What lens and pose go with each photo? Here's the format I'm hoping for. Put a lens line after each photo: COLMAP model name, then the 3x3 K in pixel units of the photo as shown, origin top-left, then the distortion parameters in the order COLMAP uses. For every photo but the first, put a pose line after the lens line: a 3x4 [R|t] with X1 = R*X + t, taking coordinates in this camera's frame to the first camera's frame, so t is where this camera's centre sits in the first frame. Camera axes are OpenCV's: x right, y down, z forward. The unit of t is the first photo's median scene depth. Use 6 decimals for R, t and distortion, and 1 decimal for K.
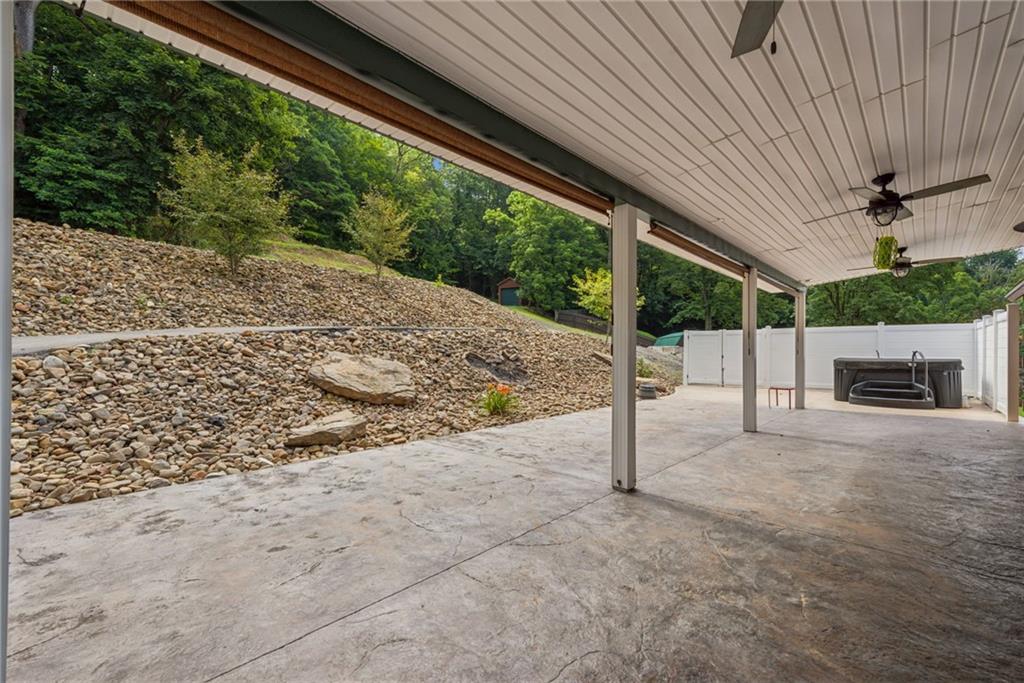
lens RADIAL K [[423.4, 0, 512.0], [0, 423.4, 341.5], [0, 0, 1]] dist [0.015381, 0.000000]
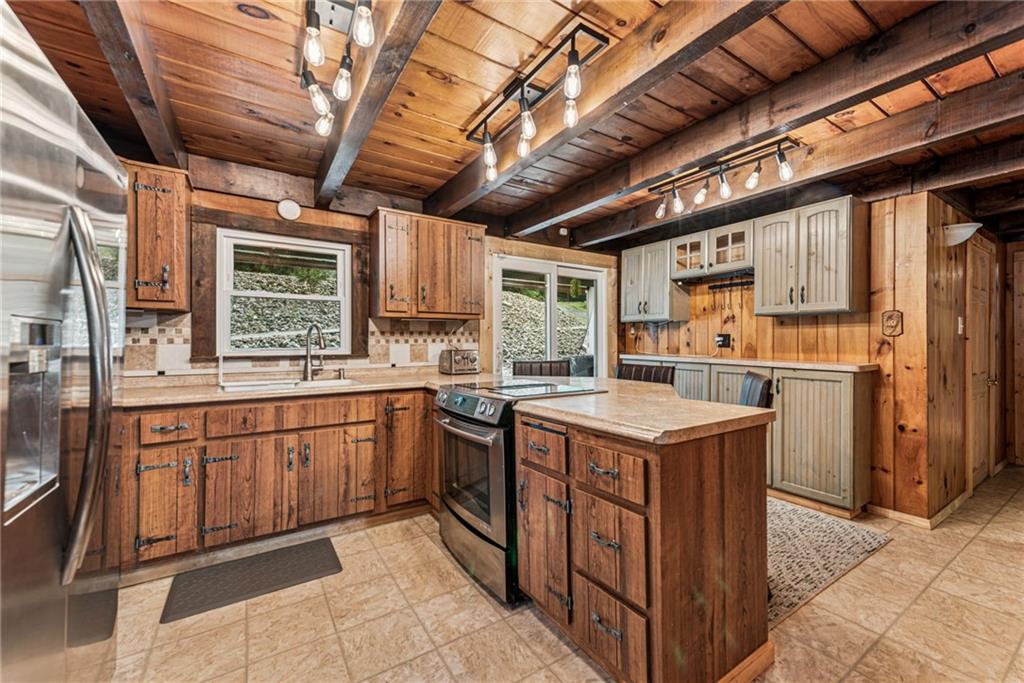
lens RADIAL K [[410.4, 0, 516.5], [0, 410.4, 343.8], [0, 0, 1]] dist [0.015699, -0.000022]
pose [[0.975161, -0.006801, -0.221393, 0.501343], [0.011681, 0.999717, 0.020744, -0.008828], [0.221189, -0.022815, 0.974964, -0.334416]]
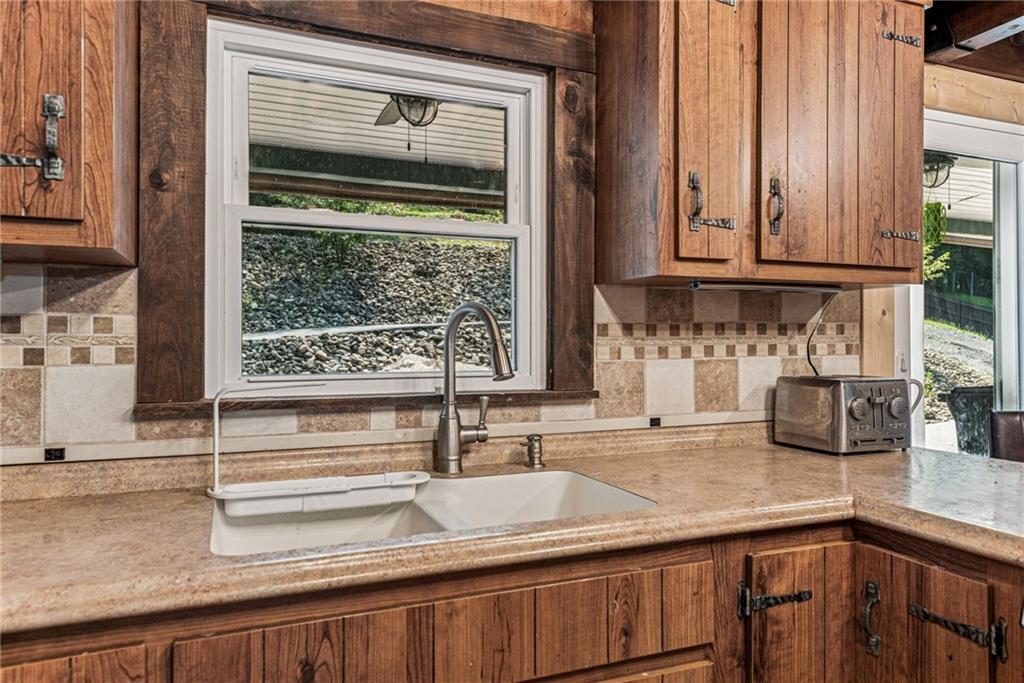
lens RADIAL K [[681.4, 0, 512.0], [0, 681.4, 341.5], [0, 0, 1]] dist [0.026915, -0.002270]
pose [[0.913918, -0.011182, -0.405745, 0.339377], [0.015683, 0.999847, 0.007770, -0.010622], [0.405596, -0.013464, 0.913953, -0.195366]]
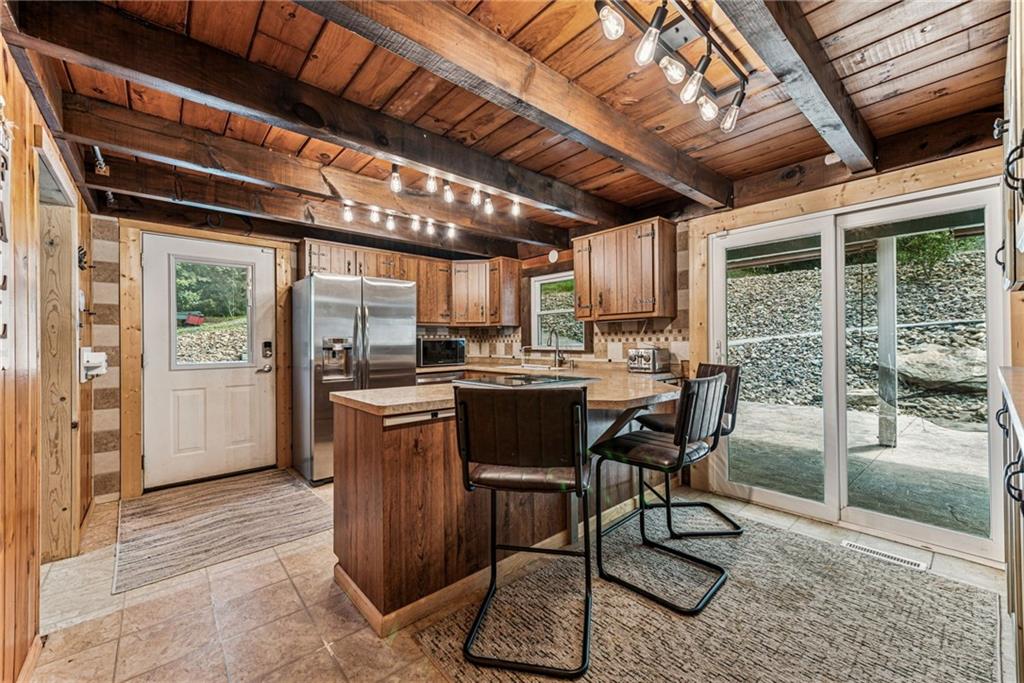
lens RADIAL K [[410.4, 0, 516.5], [0, 410.4, 343.8], [0, 0, 1]] dist [0.015699, -0.000022]
pose [[-0.084874, -0.002220, -0.996389, 0.791114], [0.024936, 0.999680, -0.004351, -0.000625], [0.996080, -0.025215, -0.084791, -0.027100]]
